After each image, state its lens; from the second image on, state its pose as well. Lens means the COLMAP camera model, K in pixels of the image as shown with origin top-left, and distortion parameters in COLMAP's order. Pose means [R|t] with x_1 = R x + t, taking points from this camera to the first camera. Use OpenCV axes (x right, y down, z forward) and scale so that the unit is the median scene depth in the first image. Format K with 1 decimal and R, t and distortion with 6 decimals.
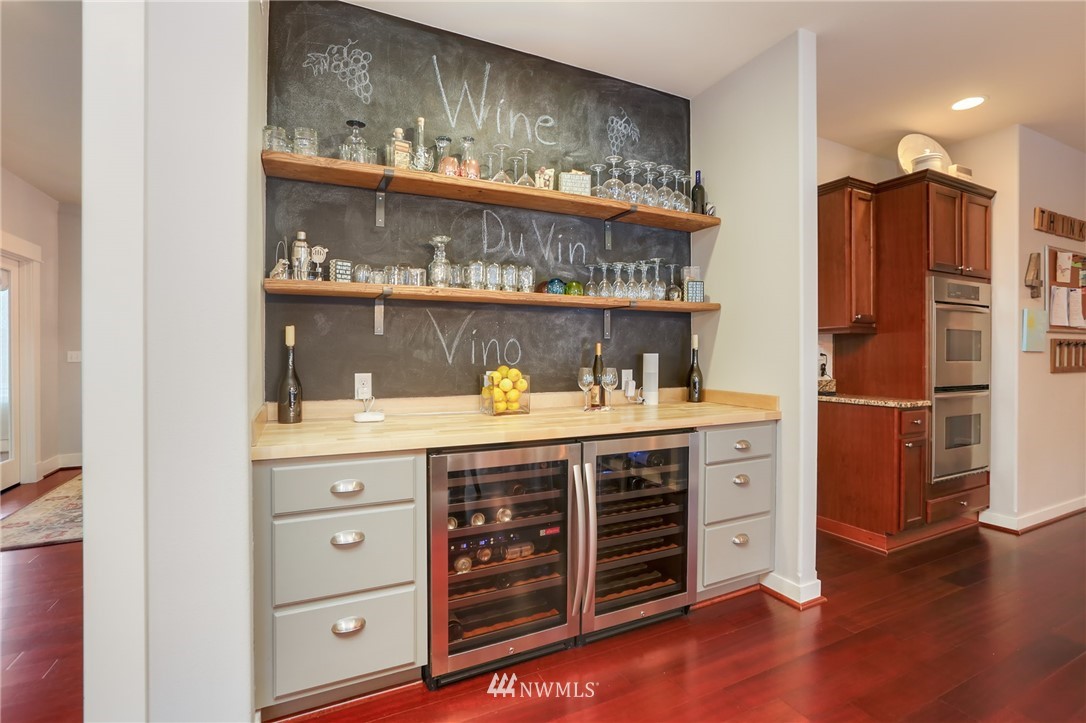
lens RADIAL K [[496.1, 0, 547.7], [0, 496.1, 356.3], [0, 0, 1]] dist [-0.043963, 0.012440]
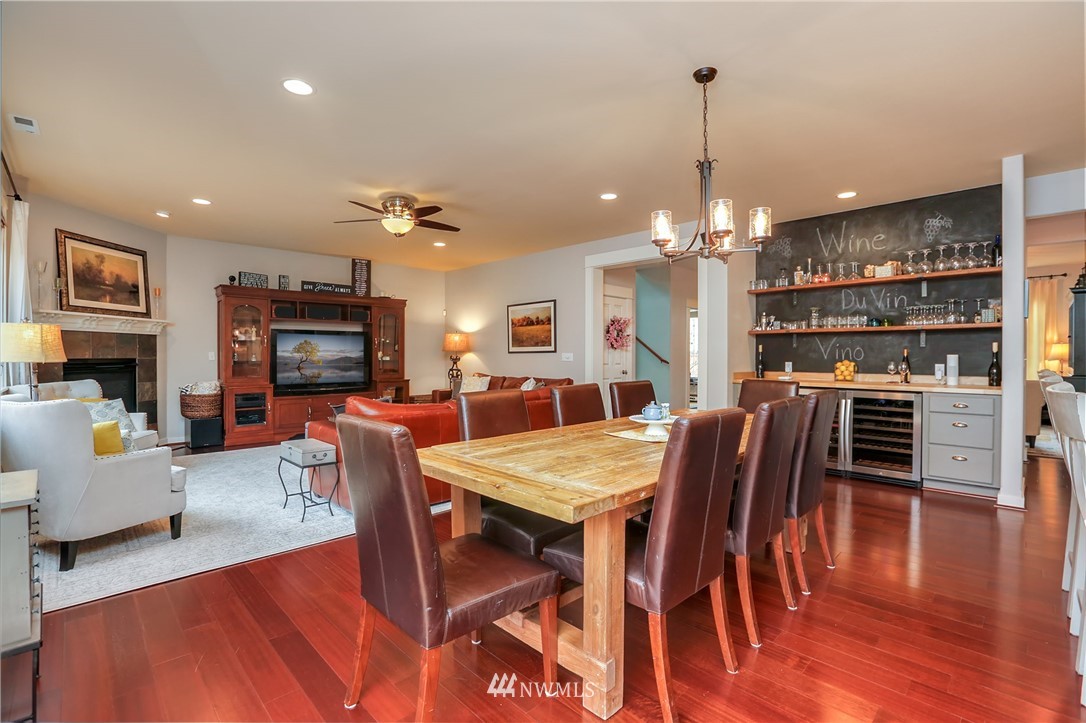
lens RADIAL K [[496.1, 0, 542.2], [0, 496.1, 358.4], [0, 0, 1]] dist [-0.043963, 0.012440]
pose [[0.329225, 0.010180, -0.944197, 1.542250], [-0.006363, 0.999943, 0.008562, 0.000627], [0.944230, 0.003189, 0.329271, -1.017599]]
